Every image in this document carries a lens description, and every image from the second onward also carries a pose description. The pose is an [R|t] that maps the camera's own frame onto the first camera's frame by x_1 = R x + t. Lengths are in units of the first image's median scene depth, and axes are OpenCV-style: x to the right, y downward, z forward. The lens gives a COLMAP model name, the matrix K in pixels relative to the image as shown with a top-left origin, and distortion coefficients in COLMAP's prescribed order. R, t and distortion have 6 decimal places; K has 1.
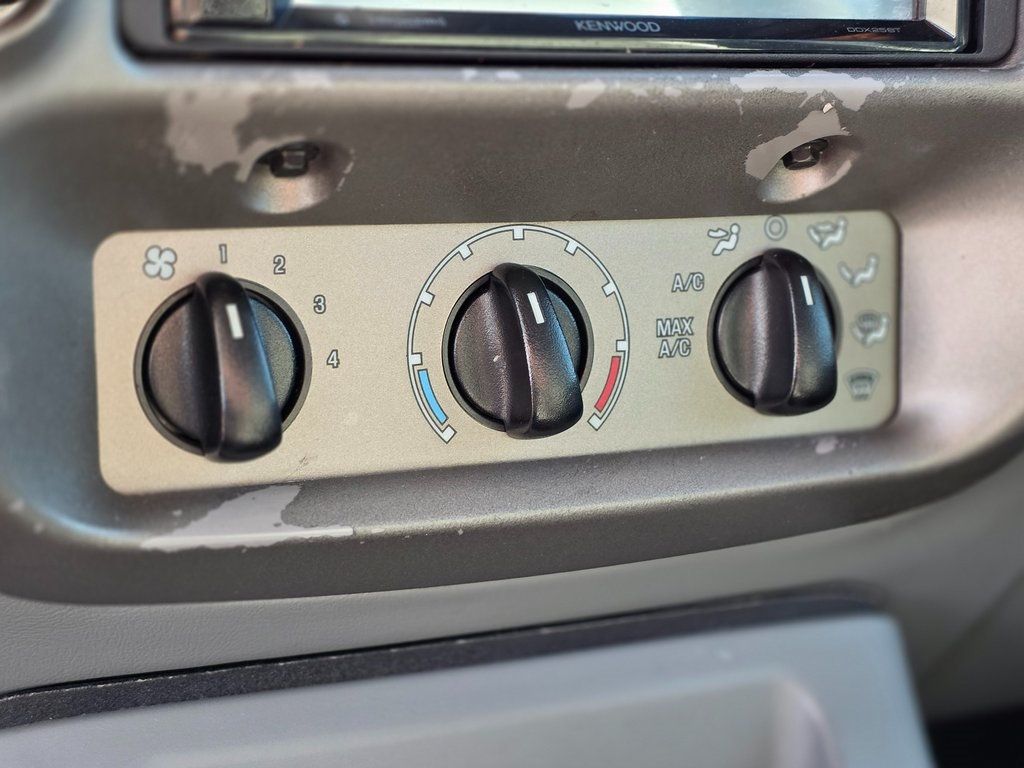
lens RADIAL K [[1860.9, 0, 515.5], [0, 1860.9, 385.5], [0, 0, 1]] dist [0.082051, 0.000000]
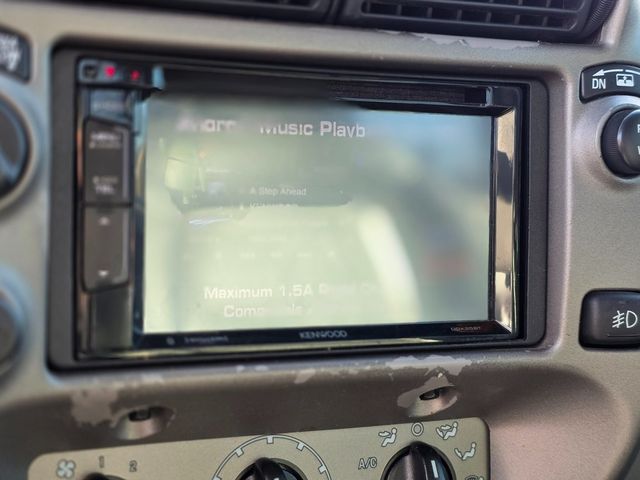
lens RADIAL K [[1163.1, 0, 317.7], [0, 1163.1, 238.6], [0, 0, 1]] dist [0.082051, 0.000000]
pose [[0.999848, 0.003594, 0.017065, 0.029106], [-0.001082, 0.989434, -0.144983, -0.118449], [-0.017406, 0.144942, 0.989287, -0.136787]]
